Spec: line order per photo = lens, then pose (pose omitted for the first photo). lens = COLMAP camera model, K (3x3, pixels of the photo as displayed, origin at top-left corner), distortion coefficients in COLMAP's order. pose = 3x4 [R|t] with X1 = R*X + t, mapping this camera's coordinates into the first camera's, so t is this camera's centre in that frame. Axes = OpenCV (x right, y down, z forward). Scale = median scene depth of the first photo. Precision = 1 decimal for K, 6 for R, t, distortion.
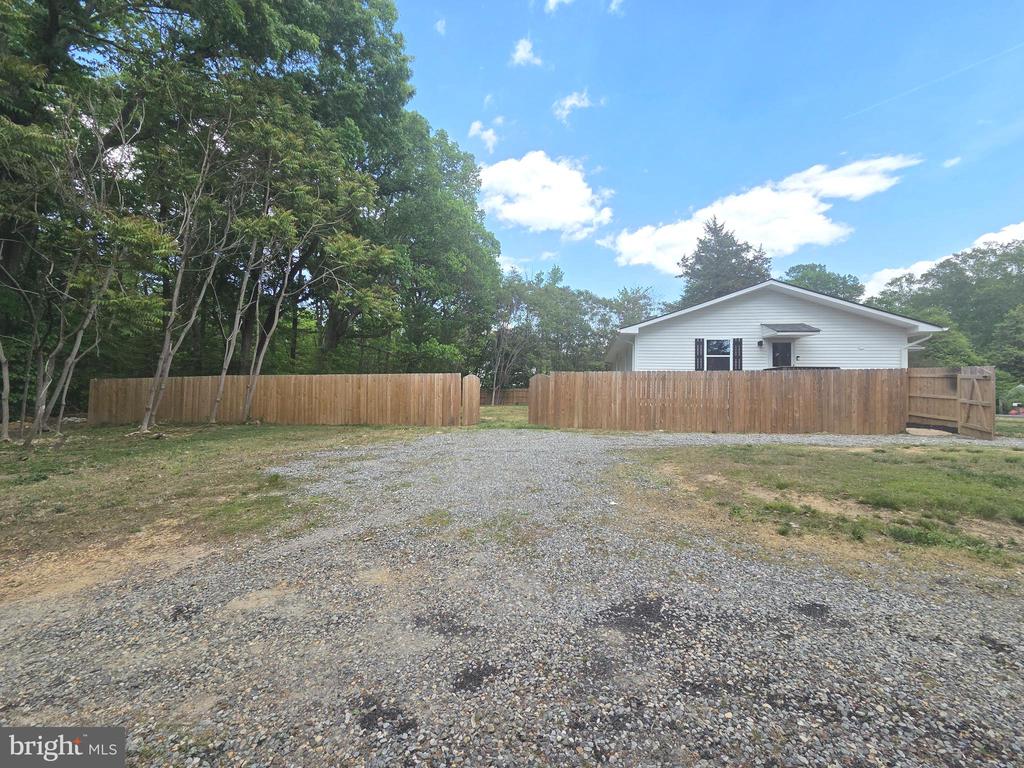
lens RADIAL K [[415.1, 0, 512.0], [0, 415.1, 384.0], [0, 0, 1]] dist [-0.001163, -0.000348]
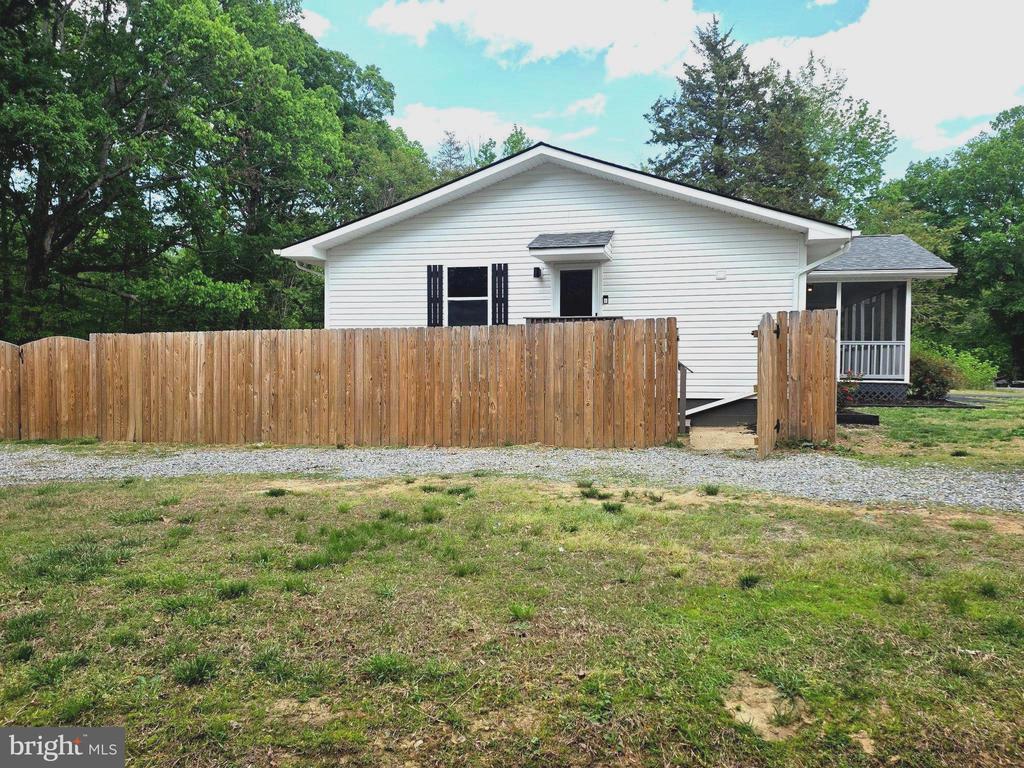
lens RADIAL K [[759.5, 0, 512.0], [0, 759.5, 384.0], [0, 0, 1]] dist [0.041106, -0.006074]
pose [[0.998648, -0.014767, -0.049841, 0.605683], [0.016956, 0.998897, 0.043796, -0.000382], [0.049139, -0.044582, 0.997796, 0.047961]]
